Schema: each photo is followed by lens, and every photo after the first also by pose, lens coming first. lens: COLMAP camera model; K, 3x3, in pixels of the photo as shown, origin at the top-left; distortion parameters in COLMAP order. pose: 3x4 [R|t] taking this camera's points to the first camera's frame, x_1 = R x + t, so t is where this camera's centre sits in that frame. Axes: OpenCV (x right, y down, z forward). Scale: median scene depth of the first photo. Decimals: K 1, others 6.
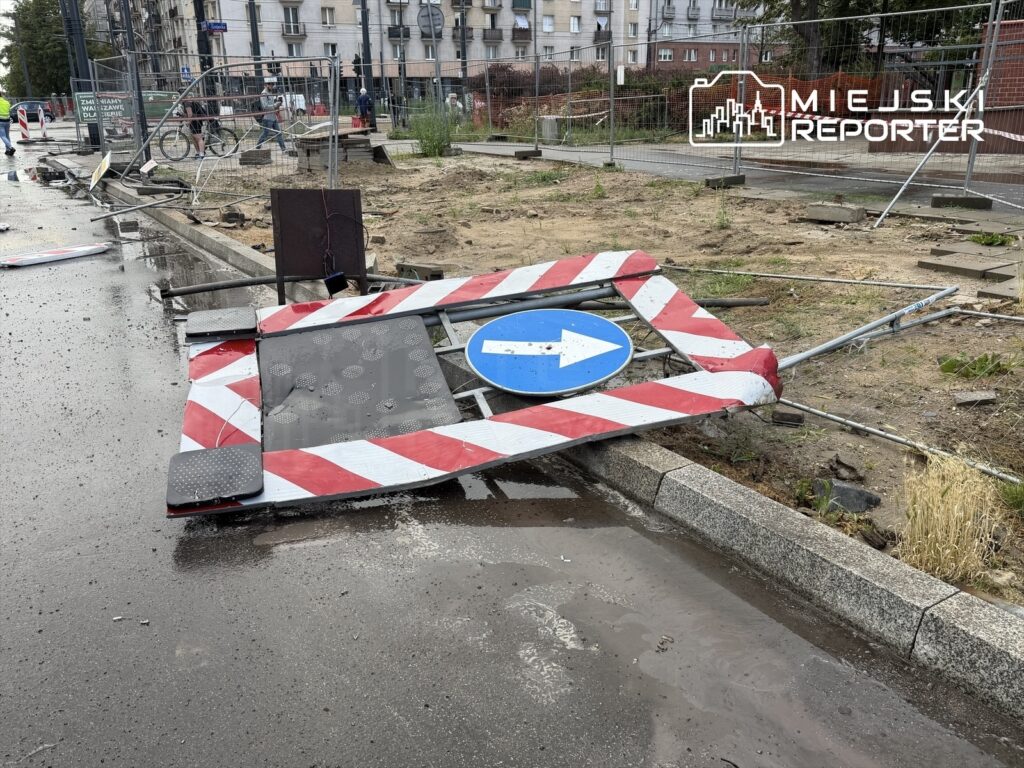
lens RADIAL K [[836.9, 0, 512.0], [0, 836.9, 384.0], [0, 0, 1]] dist [0.136154, -0.241369]
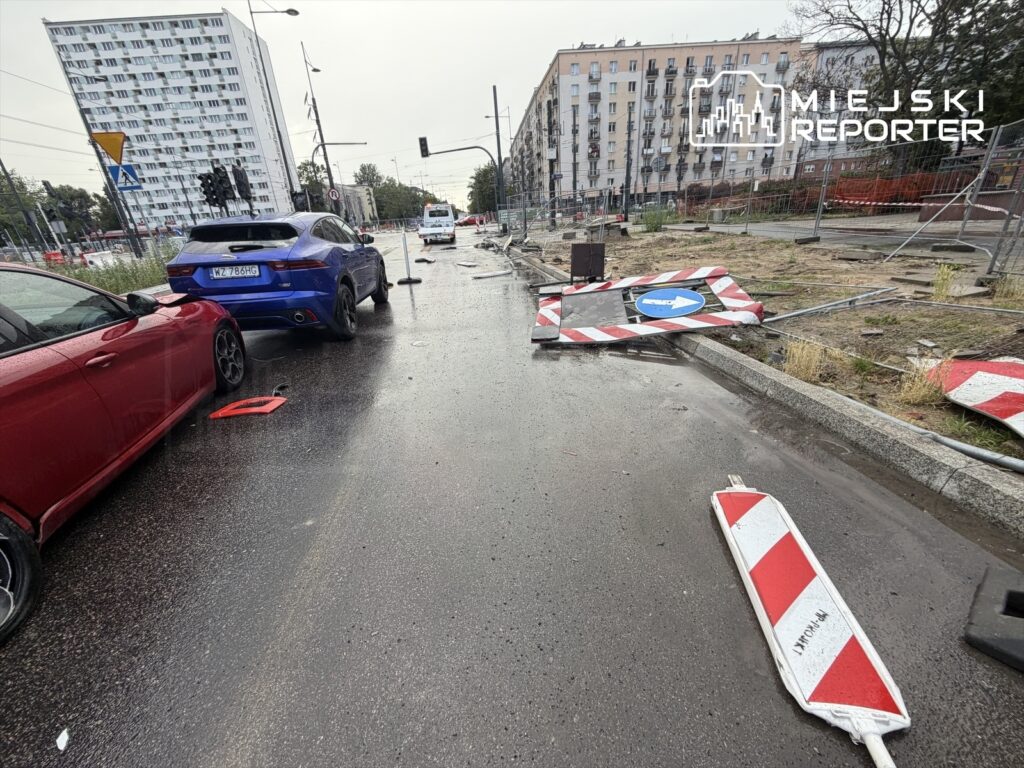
lens RADIAL K [[415.3, 0, 512.0], [0, 415.3, 384.0], [0, 0, 1]] dist [-0.001517, -0.000334]
pose [[0.914560, 0.108181, -0.389715, 0.043365], [-0.076527, 0.992444, 0.095904, 0.041358], [0.397145, -0.057886, 0.915928, -0.128442]]
